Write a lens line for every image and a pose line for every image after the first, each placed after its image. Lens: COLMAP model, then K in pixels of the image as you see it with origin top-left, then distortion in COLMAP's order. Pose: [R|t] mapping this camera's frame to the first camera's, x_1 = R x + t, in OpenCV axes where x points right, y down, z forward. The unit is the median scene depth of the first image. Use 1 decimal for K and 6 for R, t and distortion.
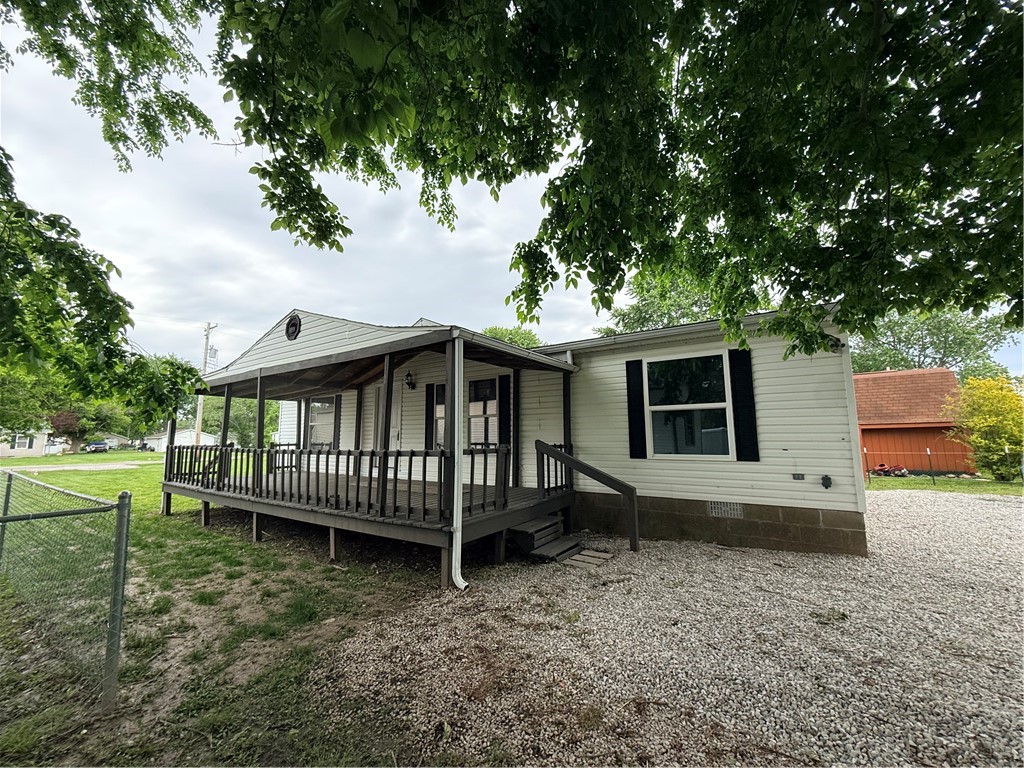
lens RADIAL K [[412.5, 0, 512.0], [0, 412.5, 384.0], [0, 0, 1]] dist [0.000132, 0.000057]
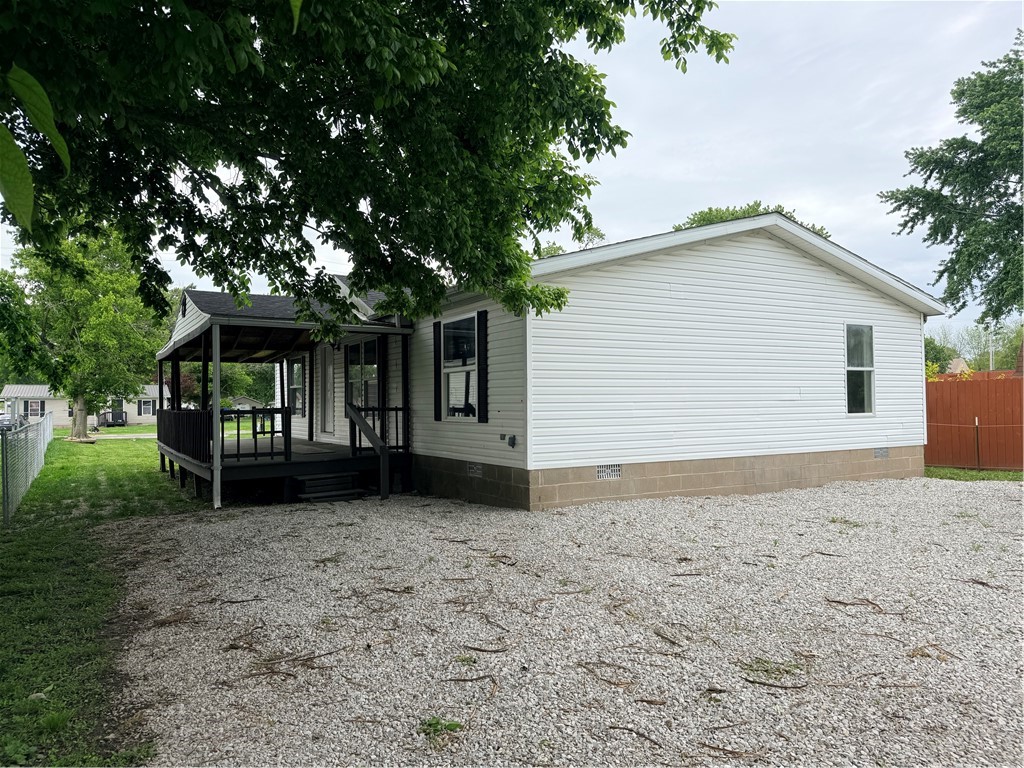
lens RADIAL K [[750.3, 0, 512.0], [0, 750.3, 384.0], [0, 0, 1]] dist [-0.003550, -0.000426]
pose [[0.914065, -0.009053, -0.405467, 1.193861], [0.047317, 0.995304, 0.084445, -0.052499], [0.402798, -0.096373, 0.910201, -0.555981]]
